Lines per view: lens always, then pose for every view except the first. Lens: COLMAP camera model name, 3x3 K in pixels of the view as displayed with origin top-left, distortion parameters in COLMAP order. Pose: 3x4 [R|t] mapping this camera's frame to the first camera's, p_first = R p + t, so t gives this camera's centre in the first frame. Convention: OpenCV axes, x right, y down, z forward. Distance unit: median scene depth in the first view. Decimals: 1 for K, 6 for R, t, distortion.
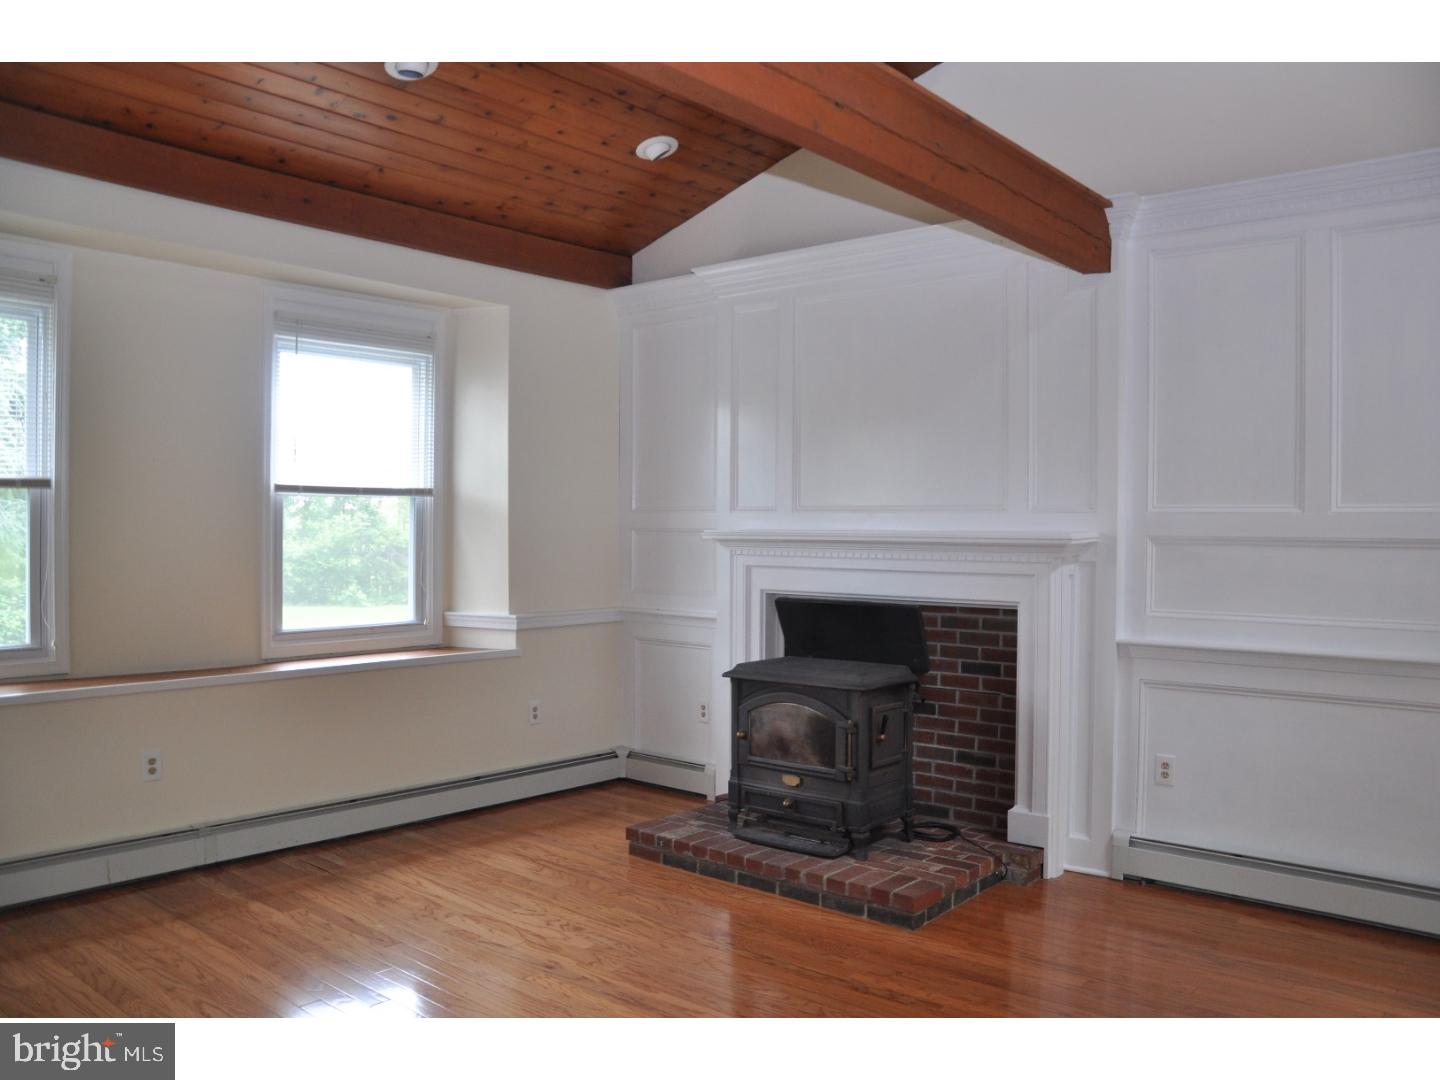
lens RADIAL K [[1147.6, 0, 728.9], [0, 1147.6, 537.2], [0, 0, 1]] dist [-0.041445, 0.001848]
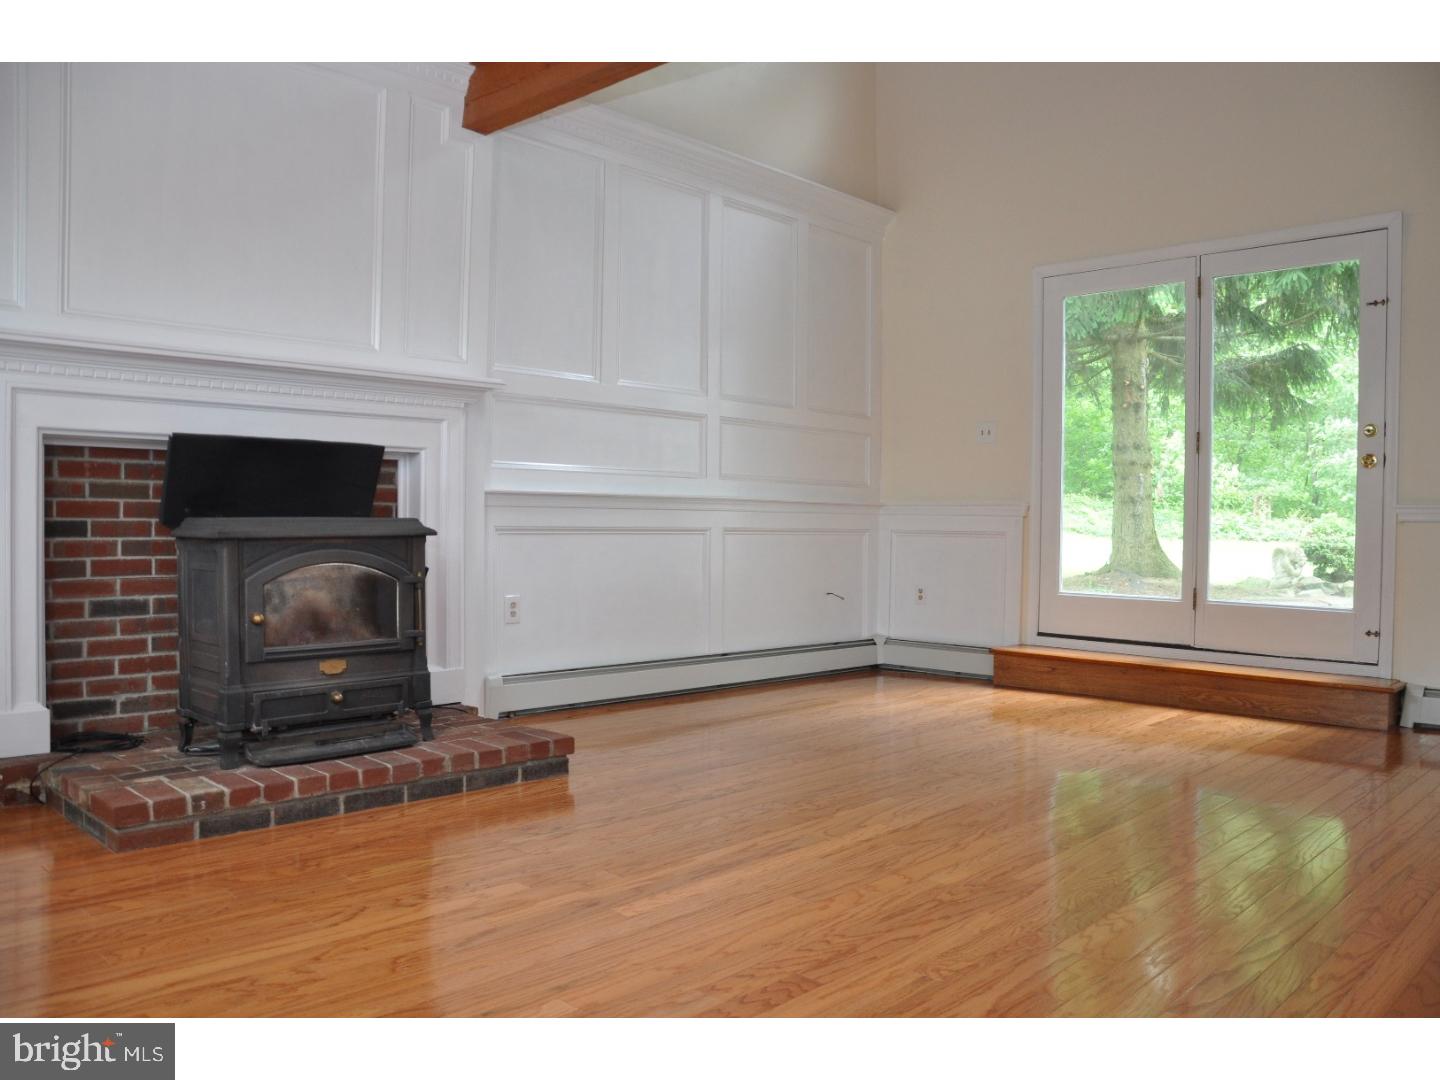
lens RADIAL K [[1147.6, 0, 728.5], [0, 1147.6, 544.1], [0, 0, 1]] dist [-0.041445, 0.001848]
pose [[0.045529, -0.016800, 0.998822, -0.683588], [-0.009442, 0.999807, 0.017247, 0.119740], [-0.998918, -0.010216, 0.045362, 0.723479]]
